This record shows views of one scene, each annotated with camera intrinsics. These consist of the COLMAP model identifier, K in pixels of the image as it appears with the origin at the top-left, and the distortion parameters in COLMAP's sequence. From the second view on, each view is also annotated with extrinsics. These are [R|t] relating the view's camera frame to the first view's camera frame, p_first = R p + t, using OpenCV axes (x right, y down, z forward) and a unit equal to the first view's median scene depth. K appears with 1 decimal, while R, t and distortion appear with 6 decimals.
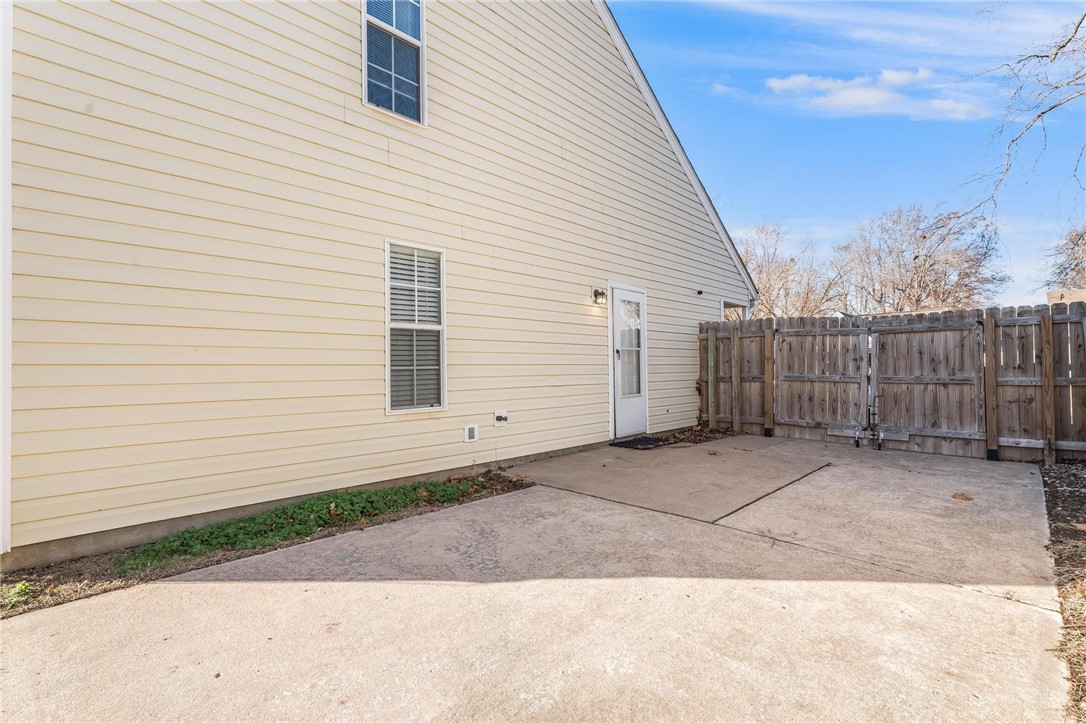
lens RADIAL K [[514.9, 0, 542.5], [0, 514.9, 361.6], [0, 0, 1]] dist [-0.004095, 0.000189]
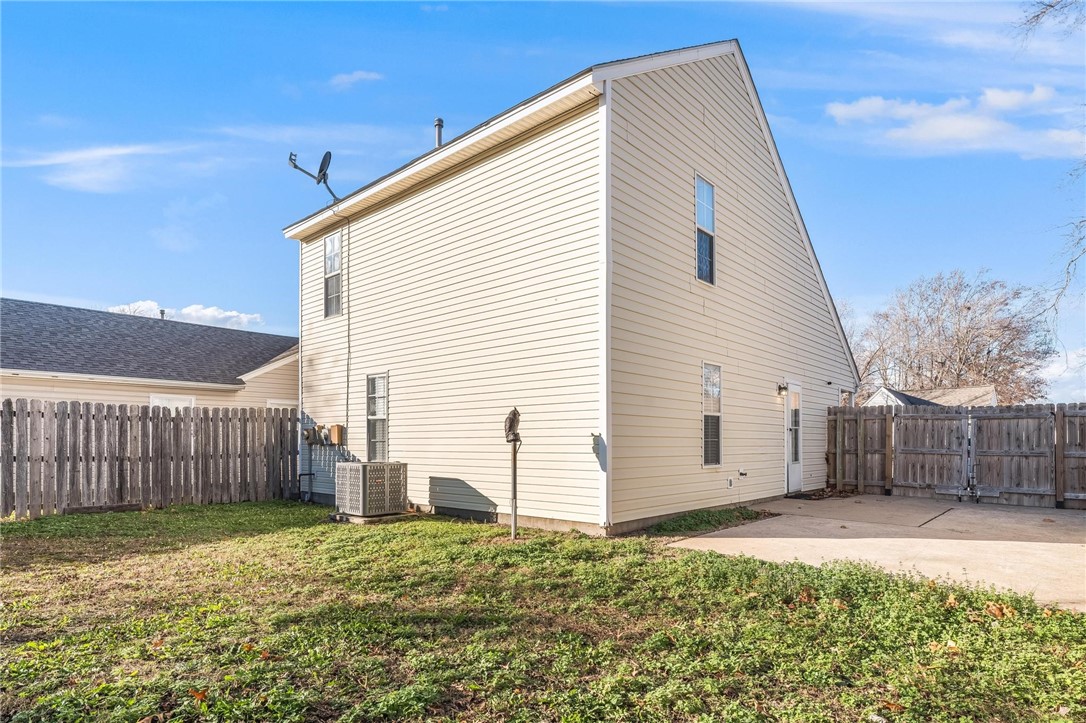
lens RADIAL K [[587.6, 0, 536.9], [0, 587.6, 438.6], [0, 0, 1]] dist [-0.004167, 0.000645]
pose [[0.999727, 0.013407, 0.019126, -0.590681], [-0.013549, 0.999881, 0.007338, 0.001952], [-0.019026, -0.007595, 0.999790, -0.582649]]
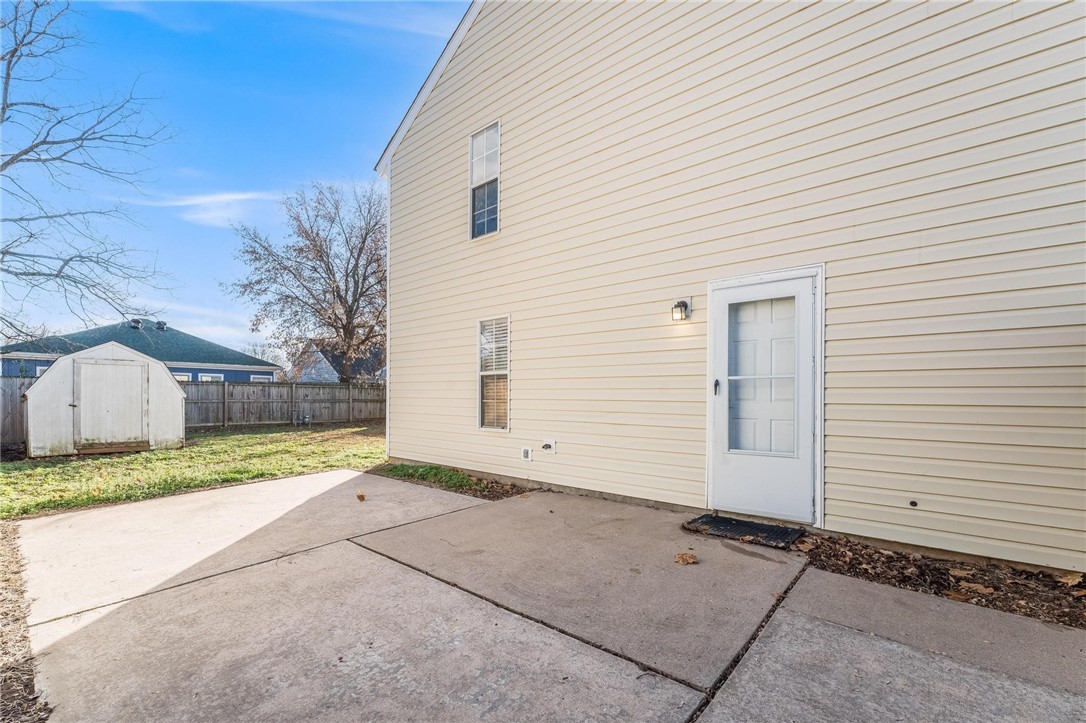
lens RADIAL K [[441.5, 0, 526.3], [0, 441.5, 398.7], [0, 0, 1]] dist [0.002385, -0.000118]
pose [[0.052291, 0.016436, -0.998497, 0.688629], [0.007184, 0.999832, 0.016834, -0.010101], [0.998606, -0.008054, 0.052164, 0.693329]]
